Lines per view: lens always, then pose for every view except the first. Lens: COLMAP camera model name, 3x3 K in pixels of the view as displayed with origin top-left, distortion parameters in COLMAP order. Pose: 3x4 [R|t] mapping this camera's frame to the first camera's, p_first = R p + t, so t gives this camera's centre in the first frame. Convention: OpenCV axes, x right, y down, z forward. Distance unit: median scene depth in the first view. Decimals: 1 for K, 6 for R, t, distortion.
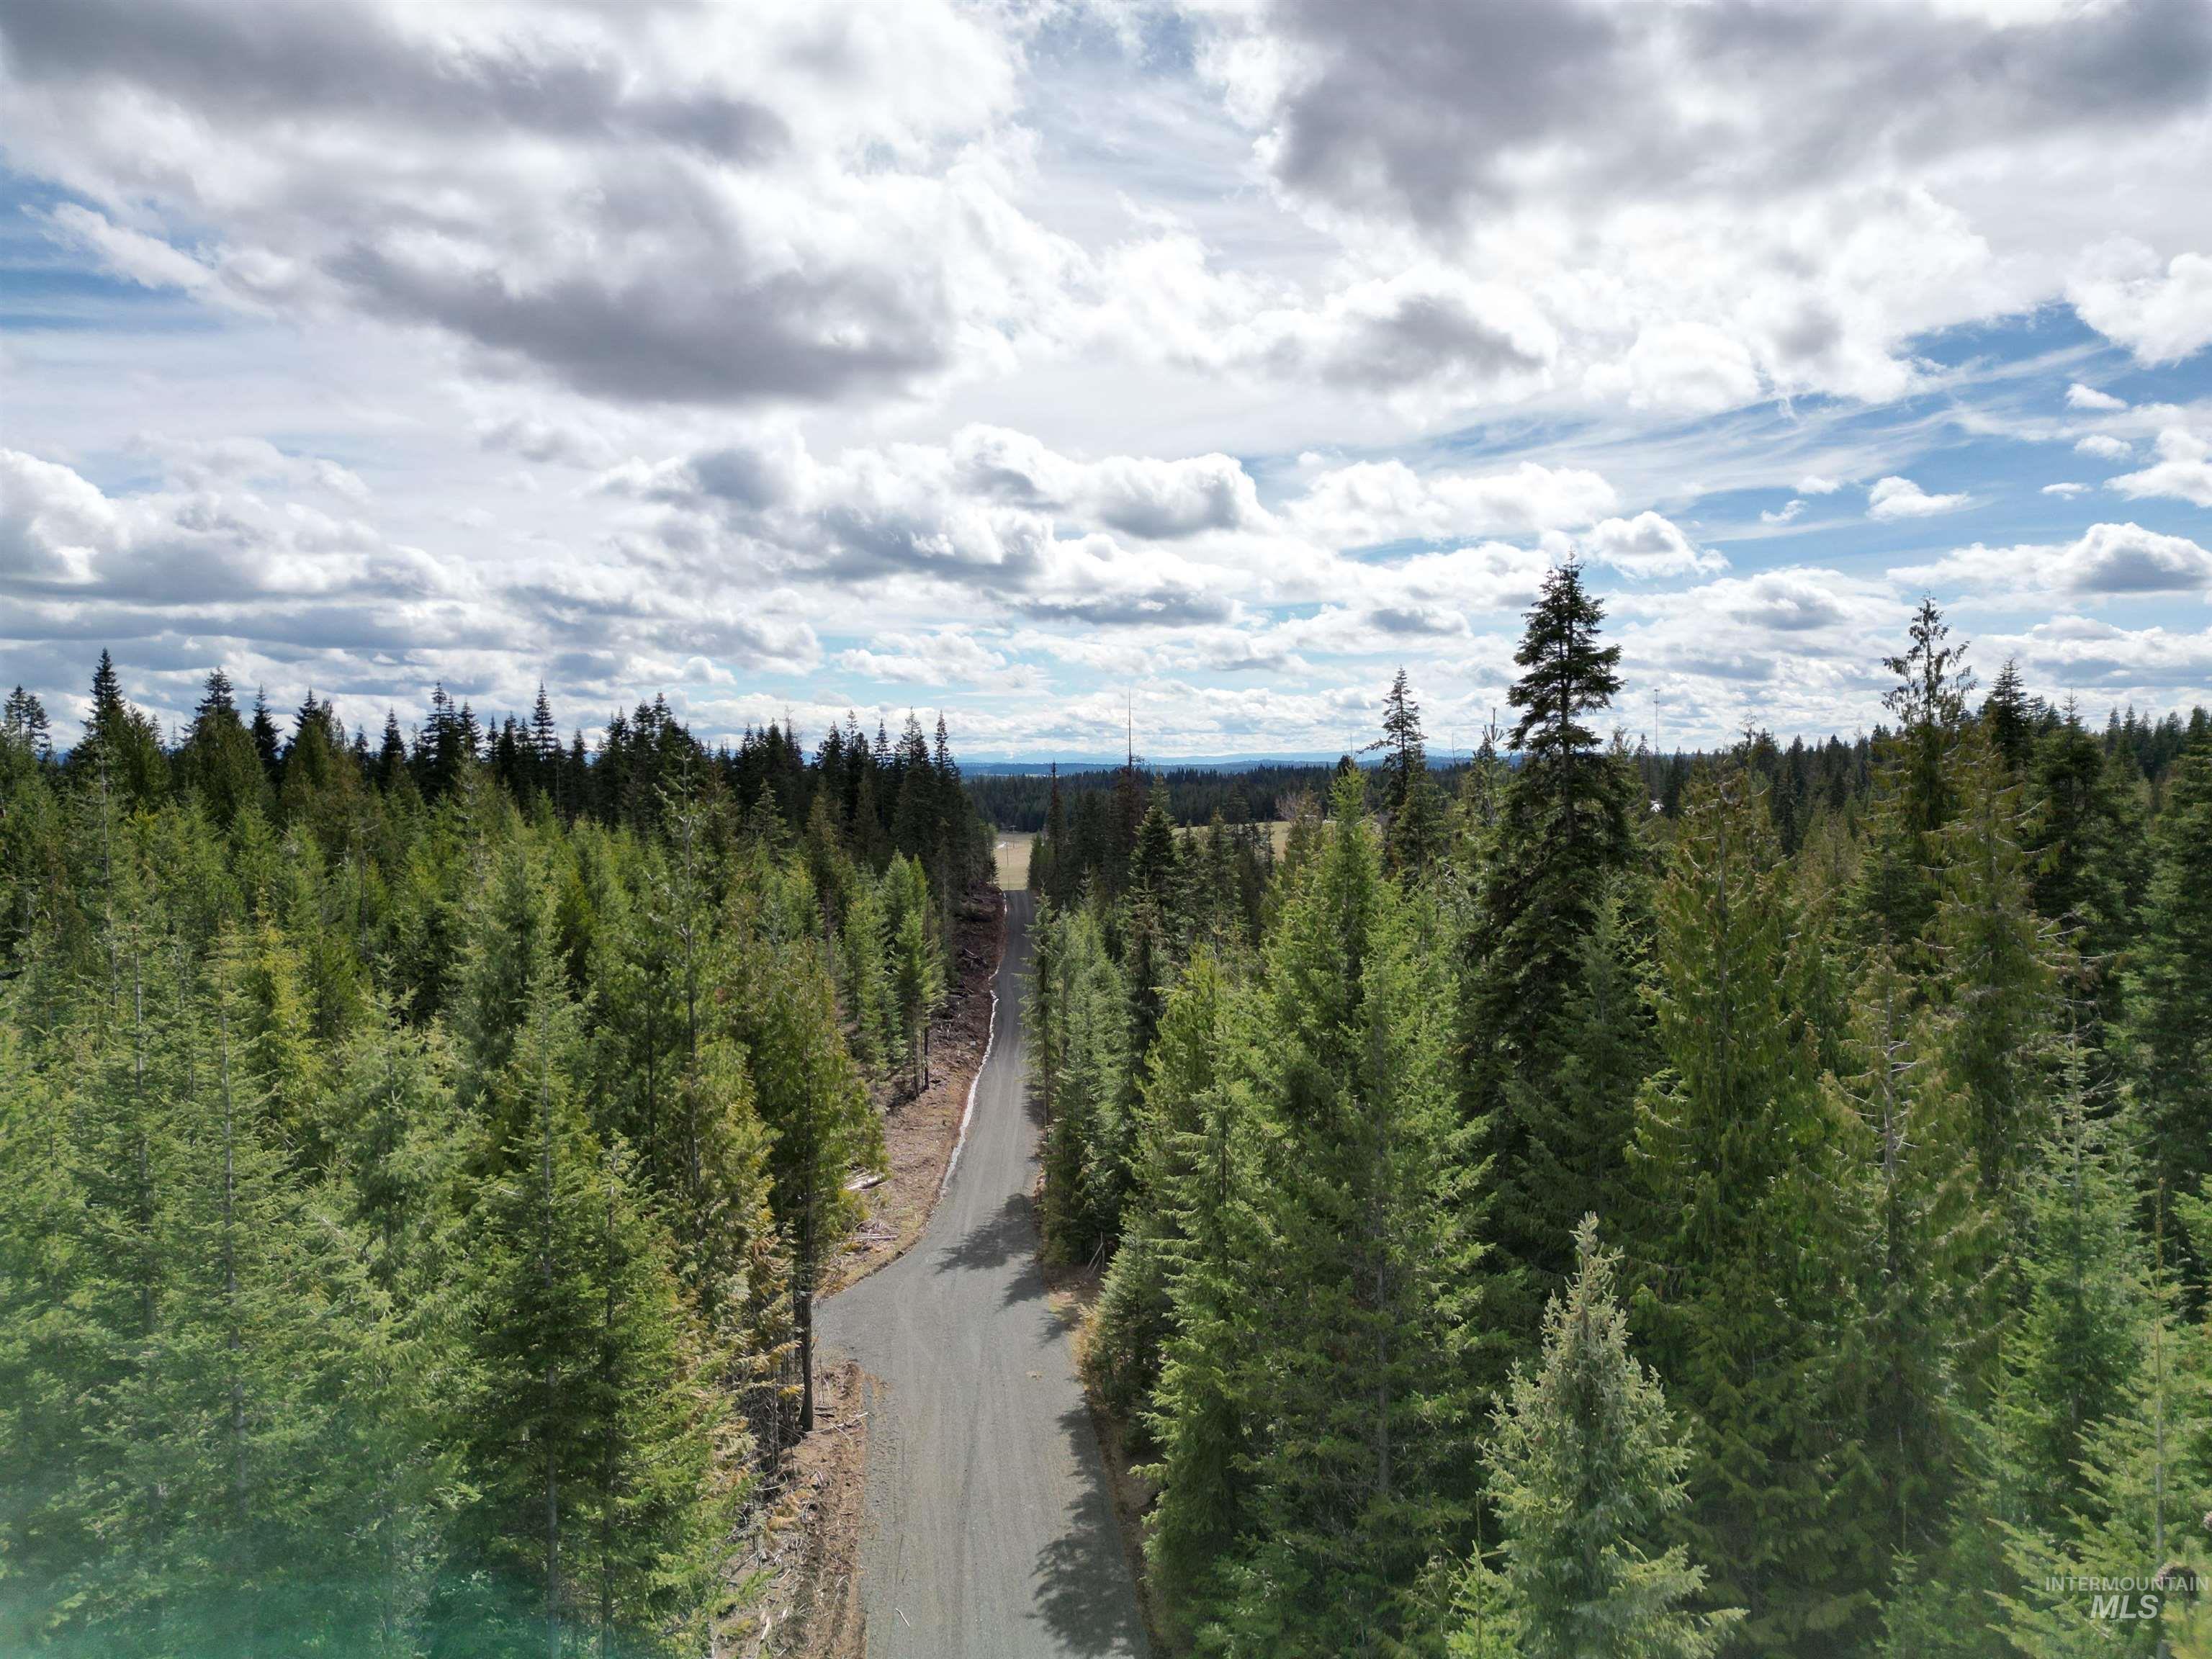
lens RADIAL K [[1534.8, 0, 1106.2], [0, 1534.8, 831.2], [0, 0, 1]] dist [0.067490, -0.052513]
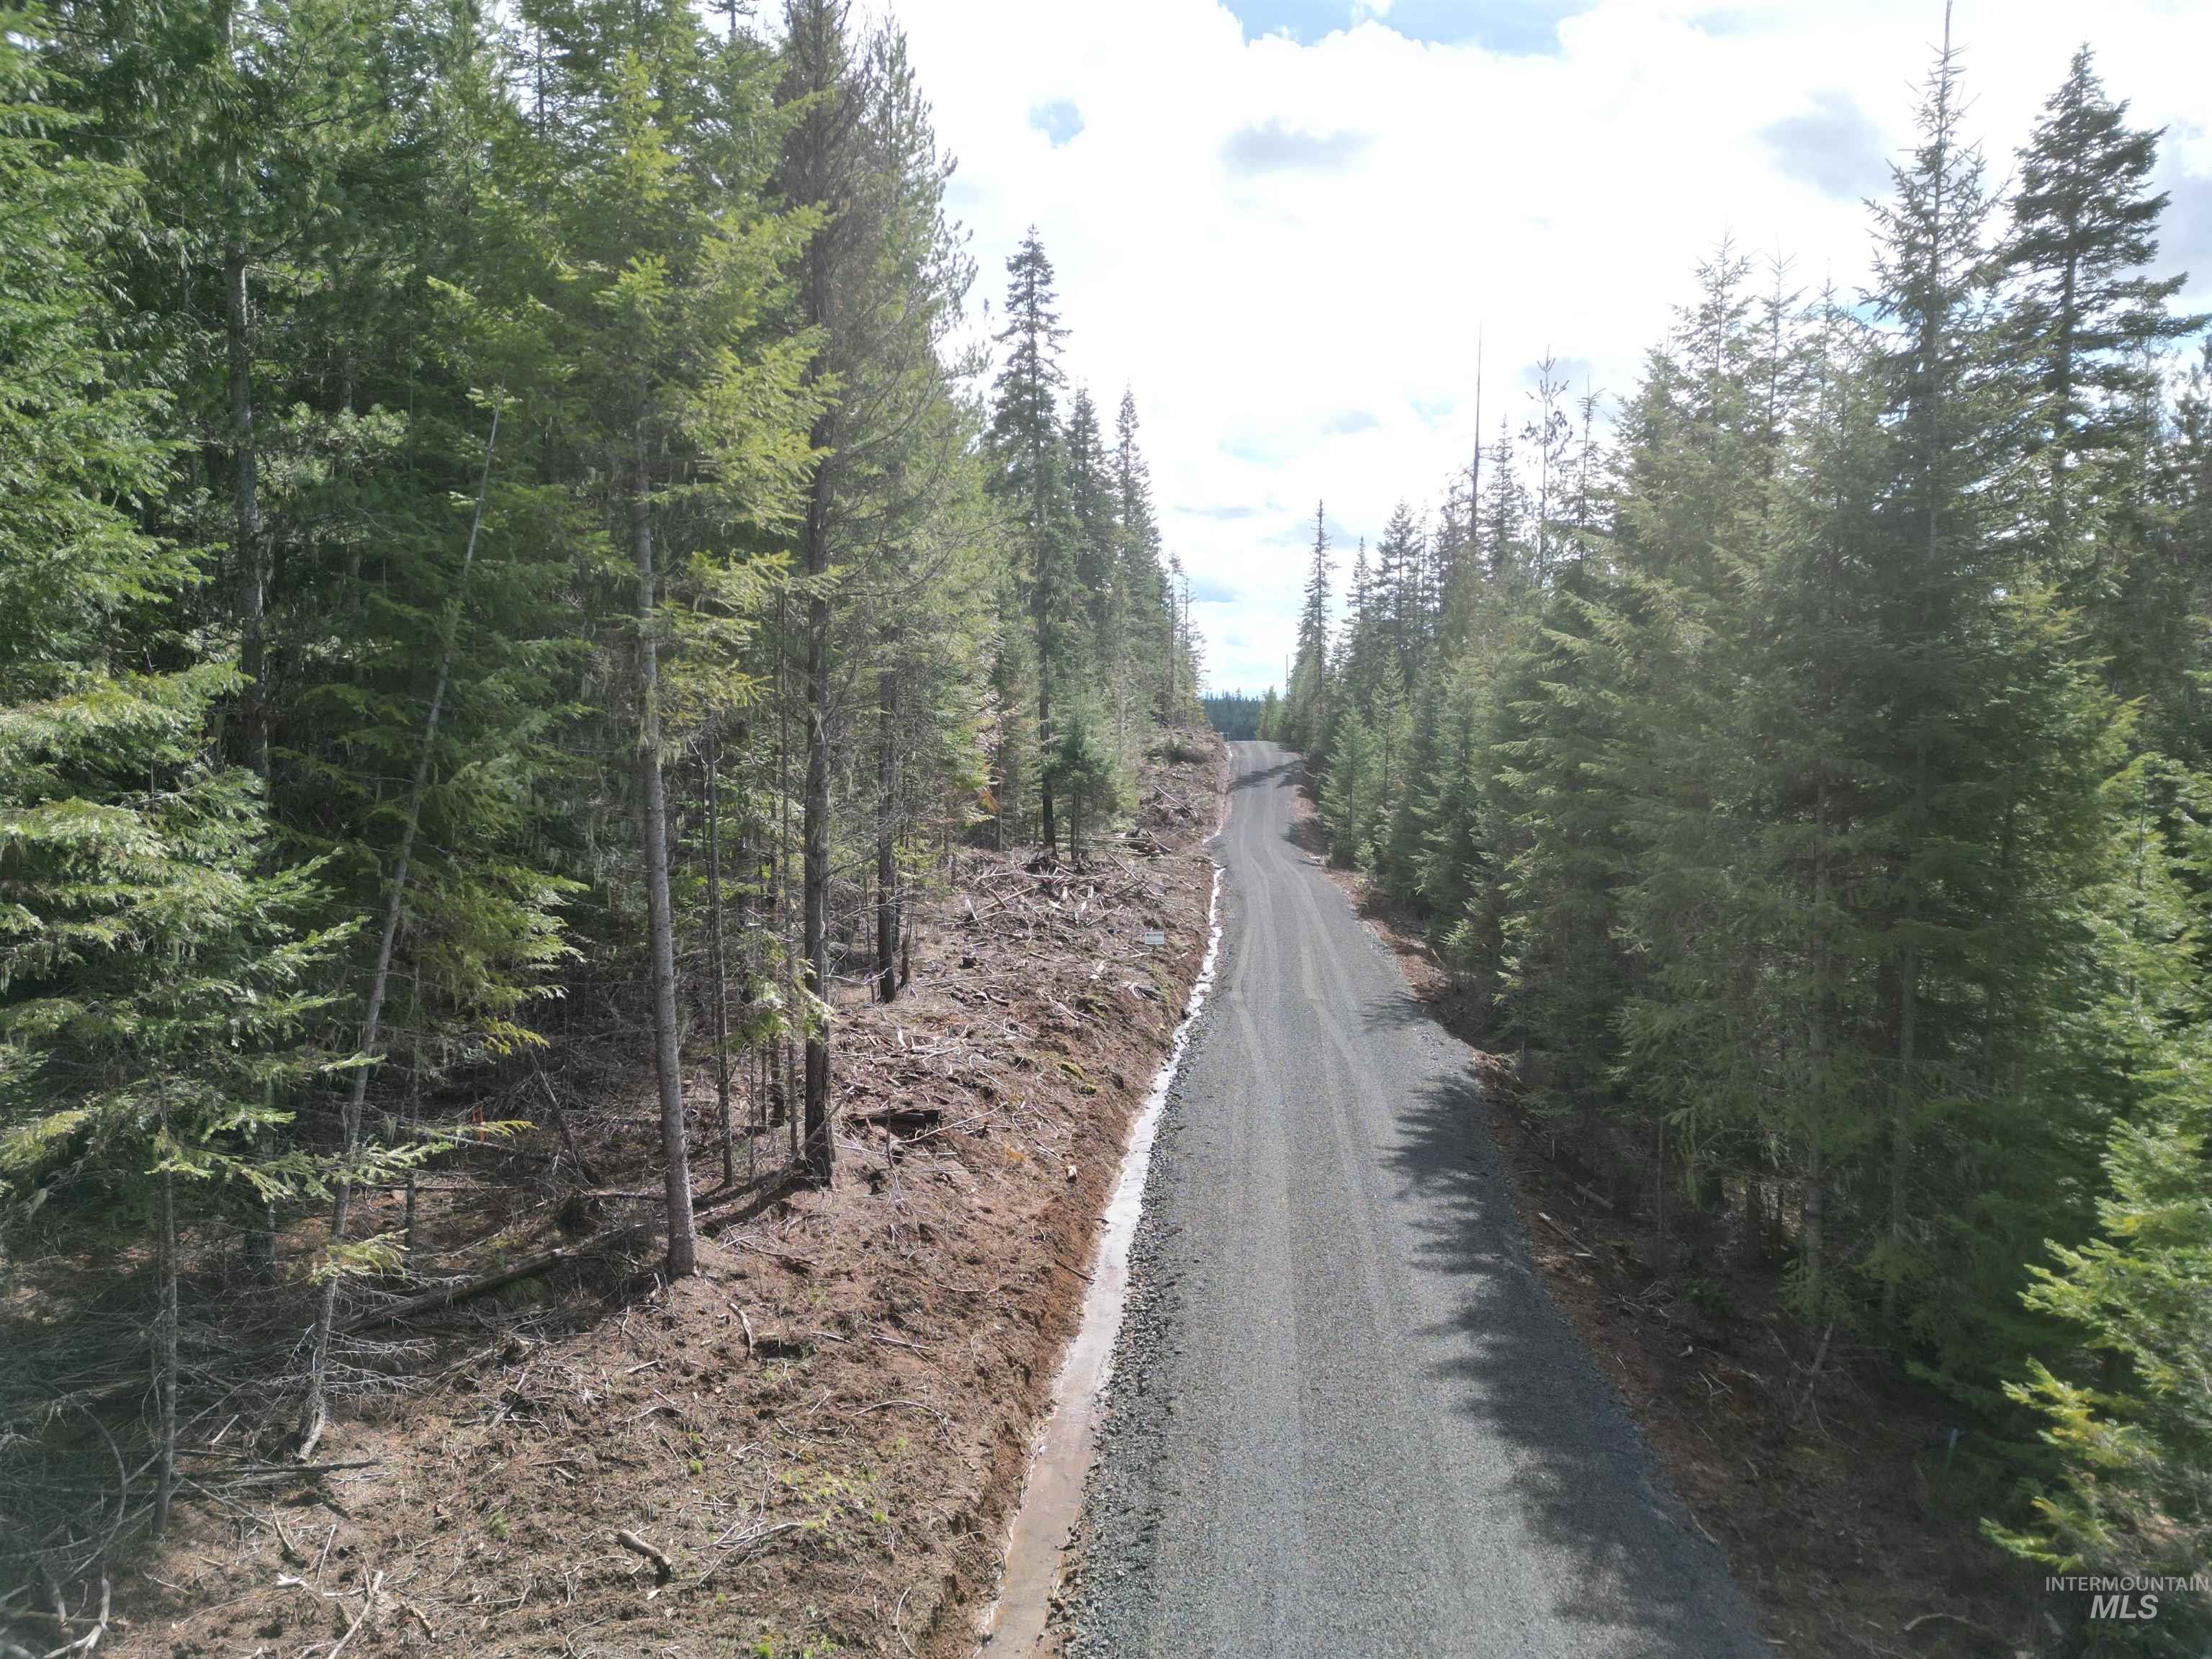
lens RADIAL K [[1534.8, 0, 1105.7], [0, 1534.8, 828.4], [0, 0, 1]] dist [0.067490, -0.052513]
pose [[0.990506, 0.028721, -0.134438, -0.064217], [-0.023611, 0.998942, 0.039454, 0.116997], [0.135429, -0.035905, 0.990136, 0.791959]]
